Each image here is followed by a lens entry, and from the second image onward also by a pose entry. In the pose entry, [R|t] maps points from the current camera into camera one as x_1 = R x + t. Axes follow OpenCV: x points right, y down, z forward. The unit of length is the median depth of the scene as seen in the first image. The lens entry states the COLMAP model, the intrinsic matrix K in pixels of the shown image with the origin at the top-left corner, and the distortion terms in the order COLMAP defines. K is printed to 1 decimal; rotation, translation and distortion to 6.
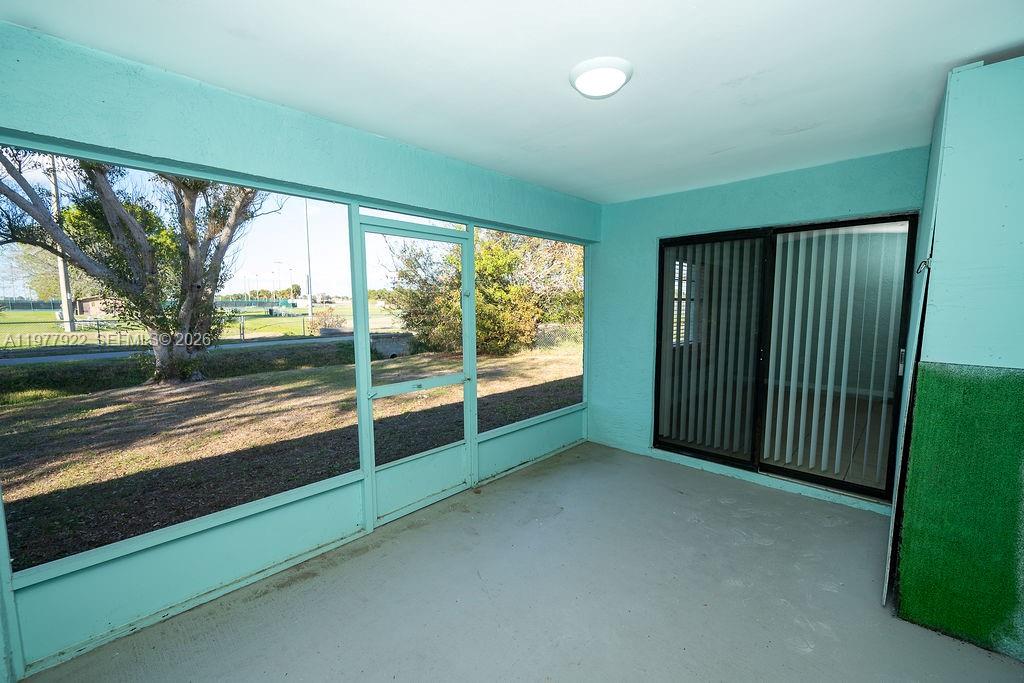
lens RADIAL K [[420.2, 0, 512.0], [0, 420.2, 341.5], [0, 0, 1]] dist [0.000485, 0.000019]
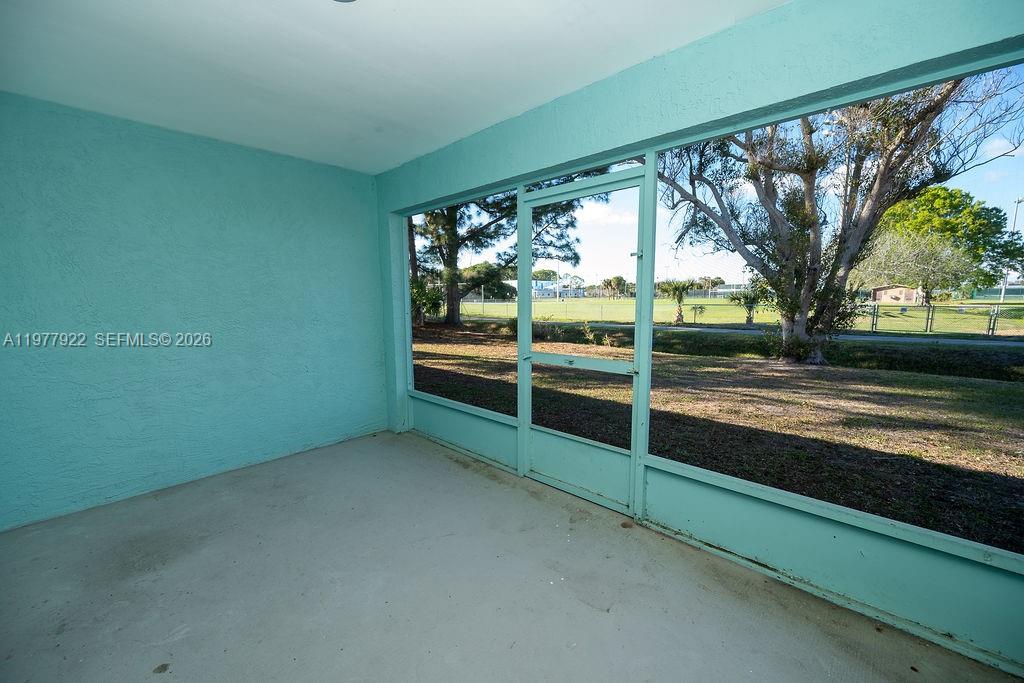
lens RADIAL K [[401.1, 0, 512.0], [0, 401.1, 341.5], [0, 0, 1]] dist [-0.001155, -0.000157]
pose [[0.016975, 0.117376, -0.992942, 0.525392], [-0.085887, 0.989586, 0.115511, -0.025730], [0.996160, 0.083320, 0.026880, 0.679848]]
